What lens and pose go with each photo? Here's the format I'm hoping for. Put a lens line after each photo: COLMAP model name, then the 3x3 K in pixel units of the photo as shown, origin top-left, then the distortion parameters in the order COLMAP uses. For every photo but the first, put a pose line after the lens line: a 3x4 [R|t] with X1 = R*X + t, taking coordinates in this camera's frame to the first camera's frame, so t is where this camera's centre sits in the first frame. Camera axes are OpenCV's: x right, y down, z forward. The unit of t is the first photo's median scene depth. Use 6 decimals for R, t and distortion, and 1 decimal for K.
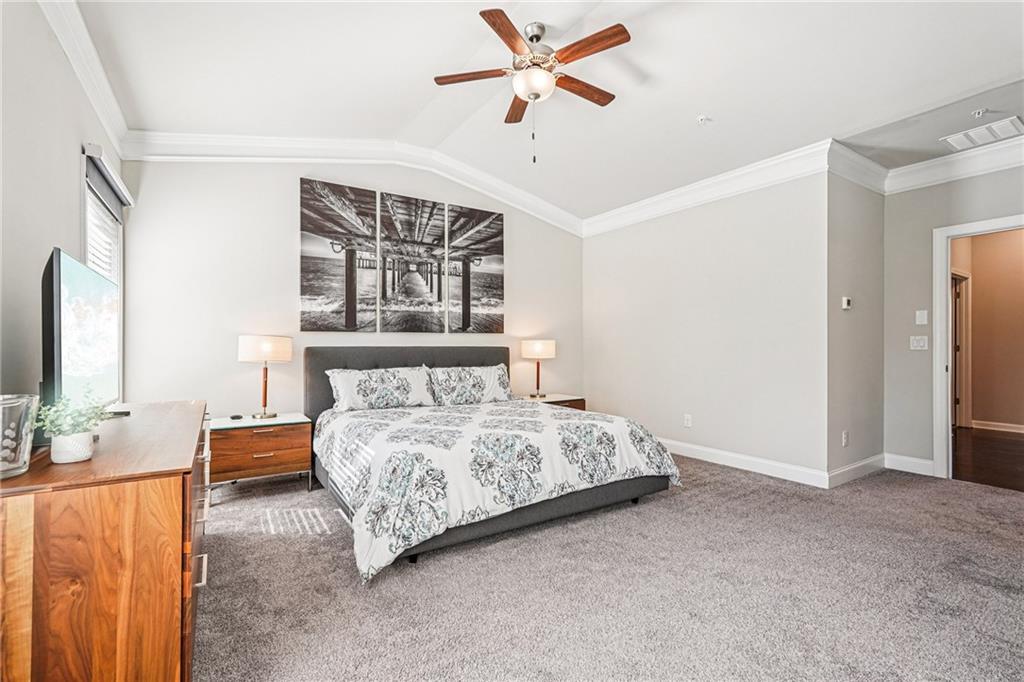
lens RADIAL K [[463.8, 0, 512.0], [0, 463.8, 341.8], [0, 0, 1]] dist [-0.005009, 0.003339]
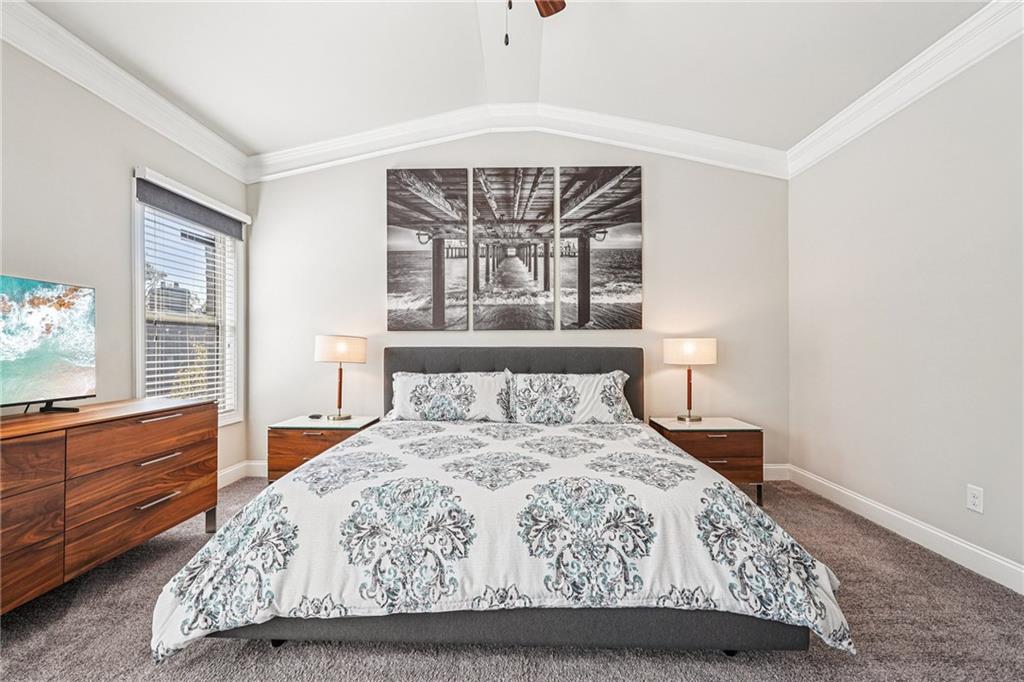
lens RADIAL K [[463.8, 0, 509.8], [0, 463.8, 343.3], [0, 0, 1]] dist [-0.005009, 0.003339]
pose [[0.821286, -0.004877, -0.570496, 0.285432], [0.004399, 0.999988, -0.002216, 0.005881], [0.570500, -0.000689, 0.821297, 0.354151]]
